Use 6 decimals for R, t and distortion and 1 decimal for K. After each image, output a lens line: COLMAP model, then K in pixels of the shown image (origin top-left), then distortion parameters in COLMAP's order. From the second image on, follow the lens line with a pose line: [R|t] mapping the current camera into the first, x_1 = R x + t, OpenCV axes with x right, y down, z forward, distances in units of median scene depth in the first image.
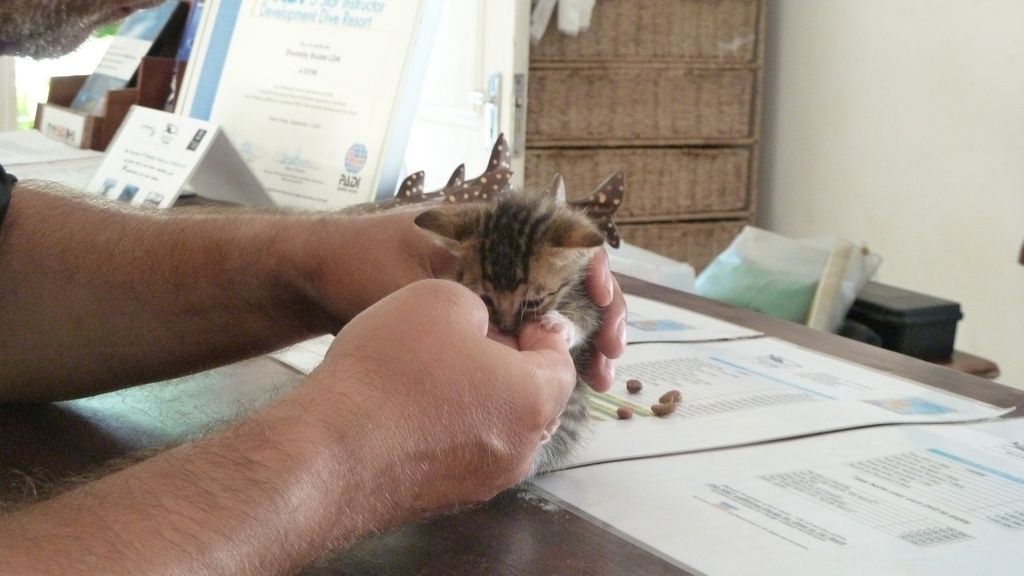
lens RADIAL K [[2150.9, 0, 513.7], [0, 2150.9, 286.7], [0, 0, 1]] dist [0.063382, 0.000000]
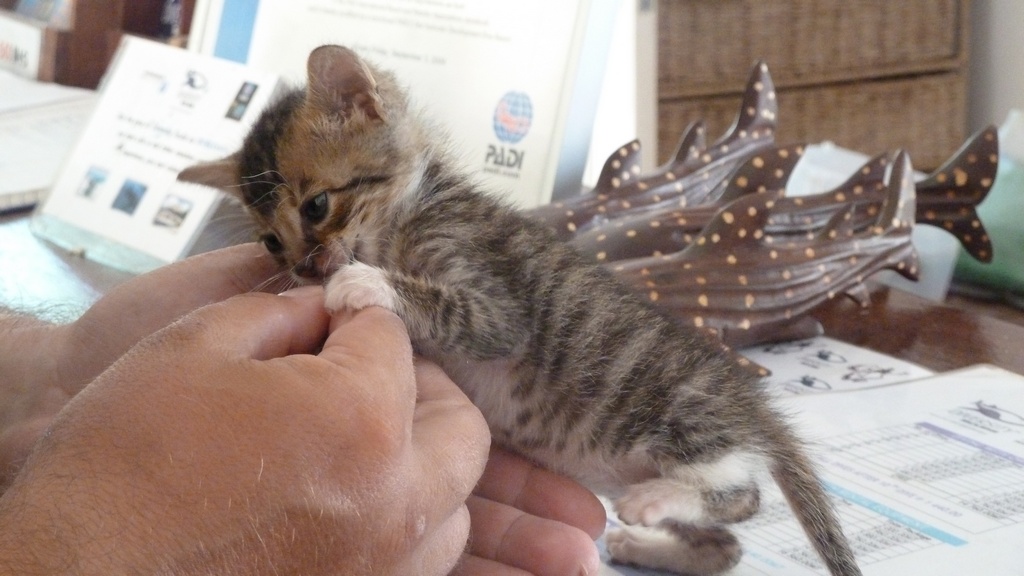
lens RADIAL K [[2580.5, 0, 510.6], [0, 2580.5, 289.8], [0, 0, 1]] dist [0.109128, 0.000000]
pose [[0.998626, -0.049142, -0.018194, -0.062937], [0.050325, 0.996169, 0.071521, -0.062601], [0.014610, -0.072339, 0.997273, 0.292315]]
